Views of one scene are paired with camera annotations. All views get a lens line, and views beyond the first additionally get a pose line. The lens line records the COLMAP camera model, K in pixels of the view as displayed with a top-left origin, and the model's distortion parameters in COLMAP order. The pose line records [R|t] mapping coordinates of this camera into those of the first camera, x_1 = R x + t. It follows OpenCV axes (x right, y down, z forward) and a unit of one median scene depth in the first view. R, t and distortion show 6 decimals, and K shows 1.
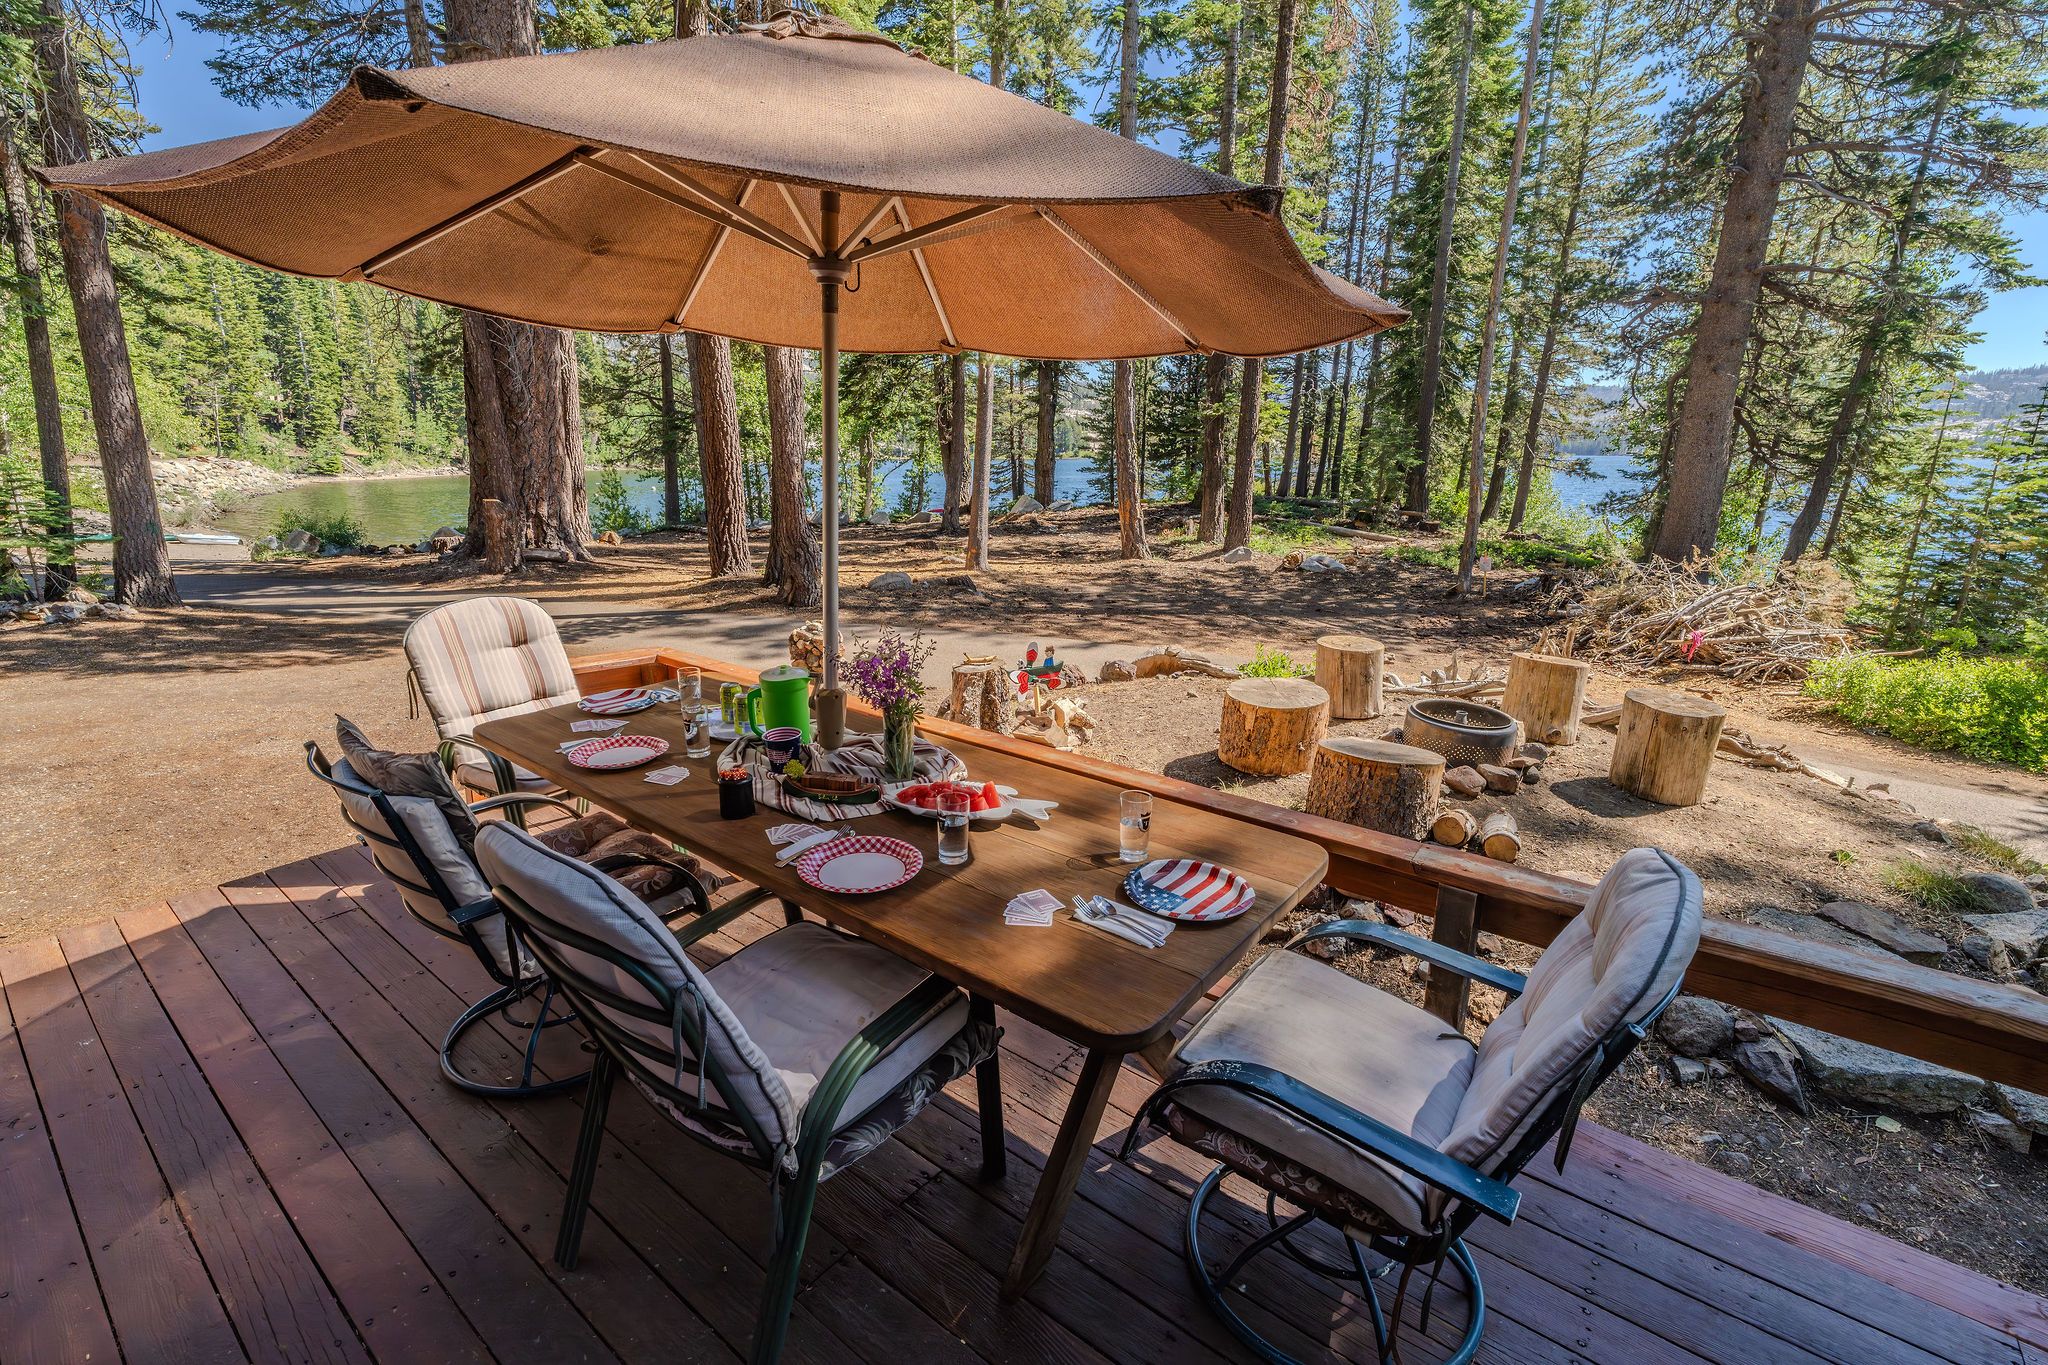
lens RADIAL K [[916.3, 0, 1026.1], [0, 916.3, 681.2], [0, 0, 1]] dist [-0.006909, 0.001932]
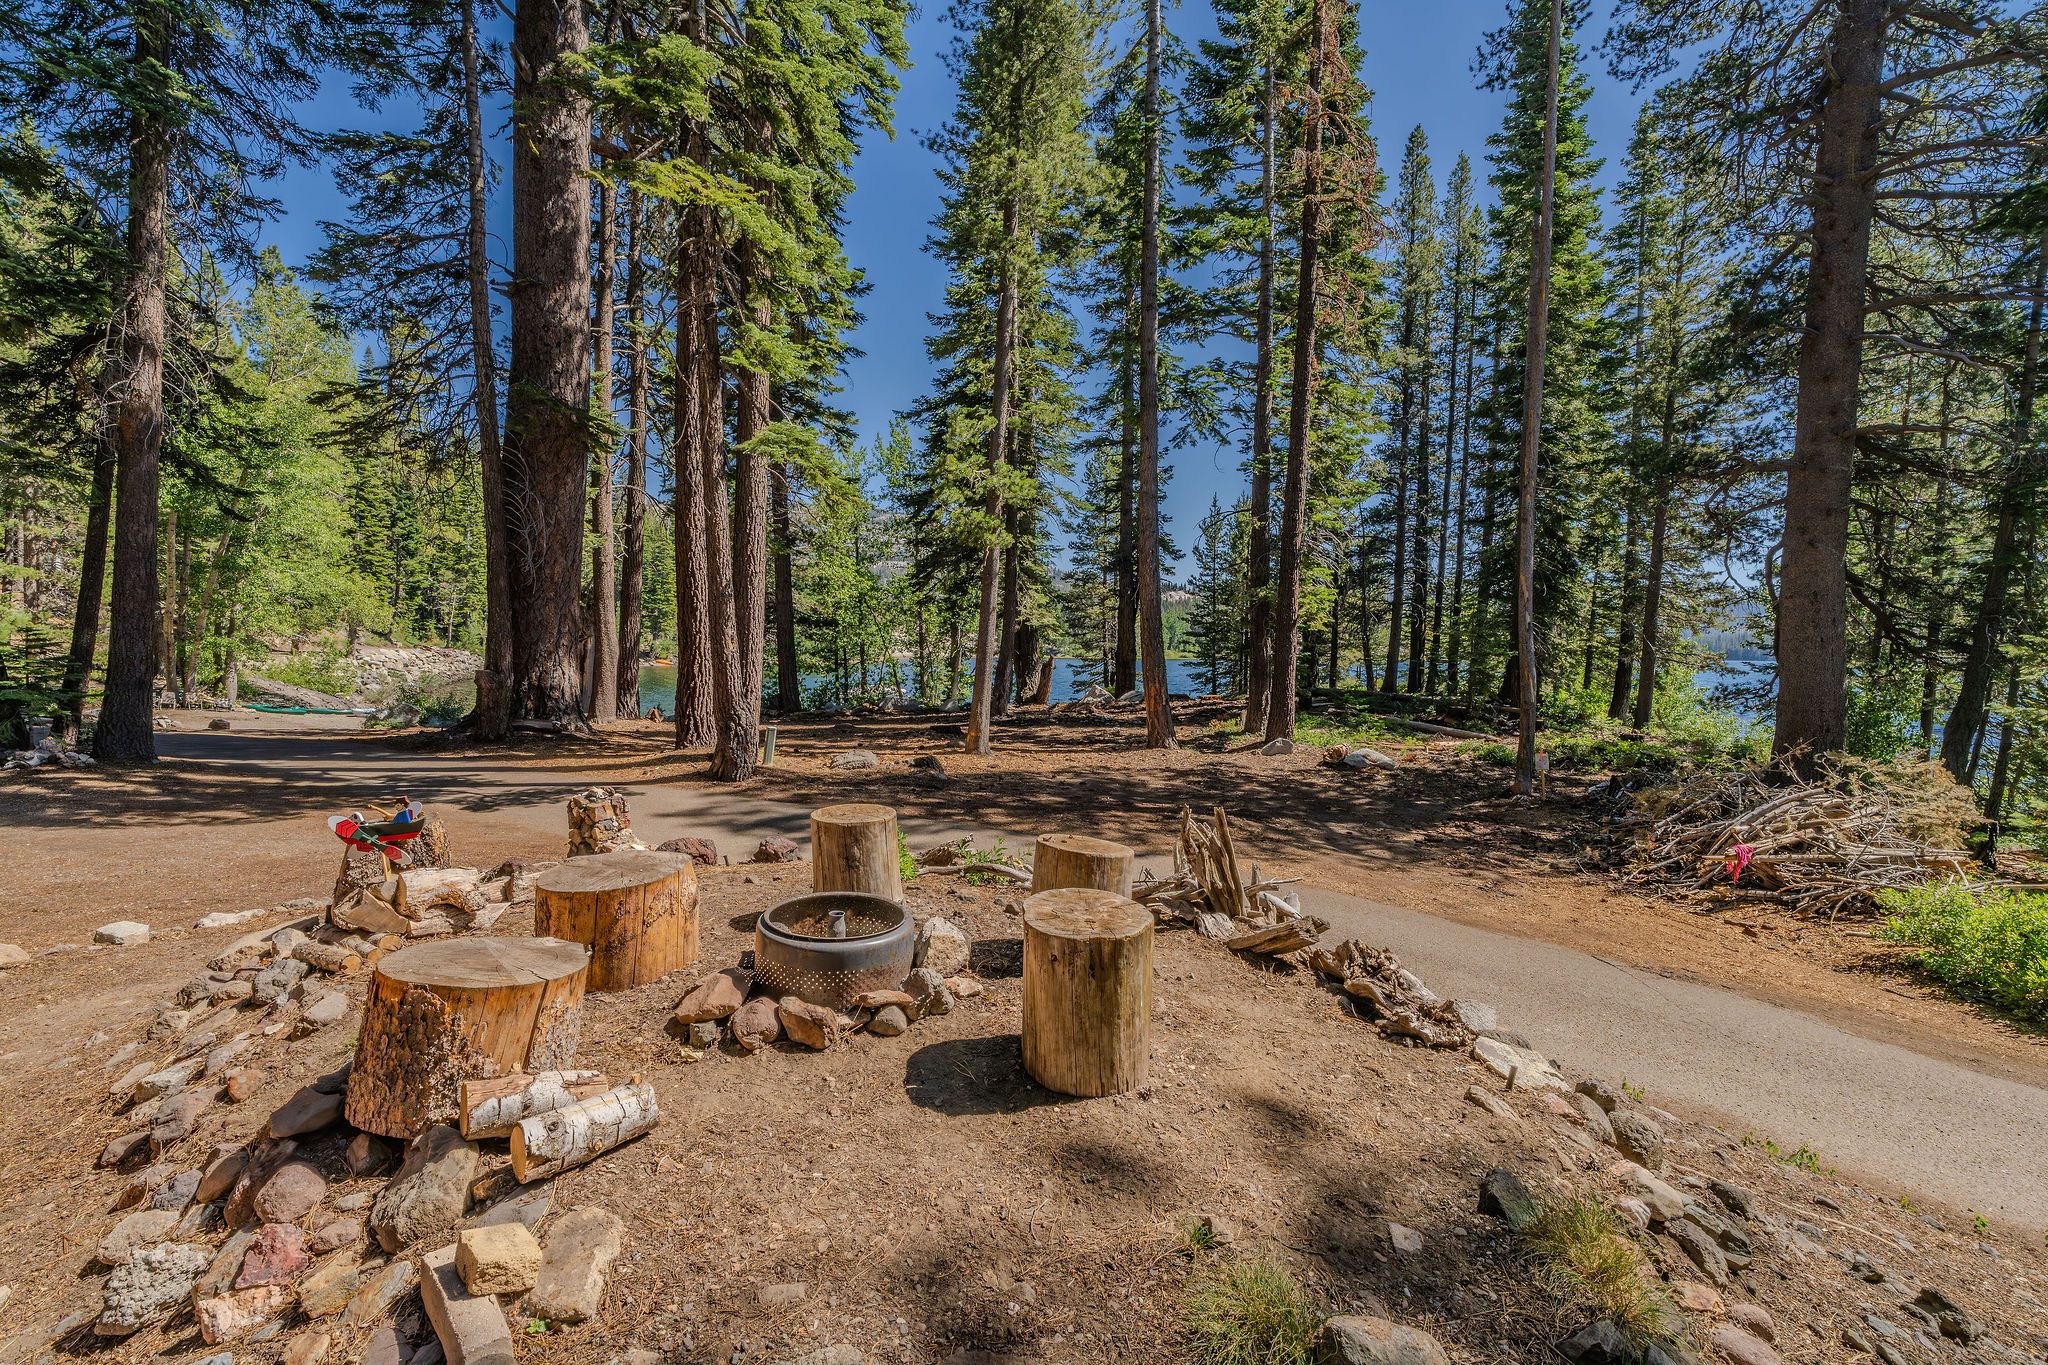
lens RADIAL K [[916.3, 0, 1026.1], [0, 916.3, 681.2], [0, 0, 1]] dist [-0.006909, 0.001932]
pose [[0.985940, 0.014181, -0.166496, 0.140481], [-0.049188, 0.976875, -0.208074, 0.000212], [0.159695, 0.213338, 0.963838, 0.068360]]
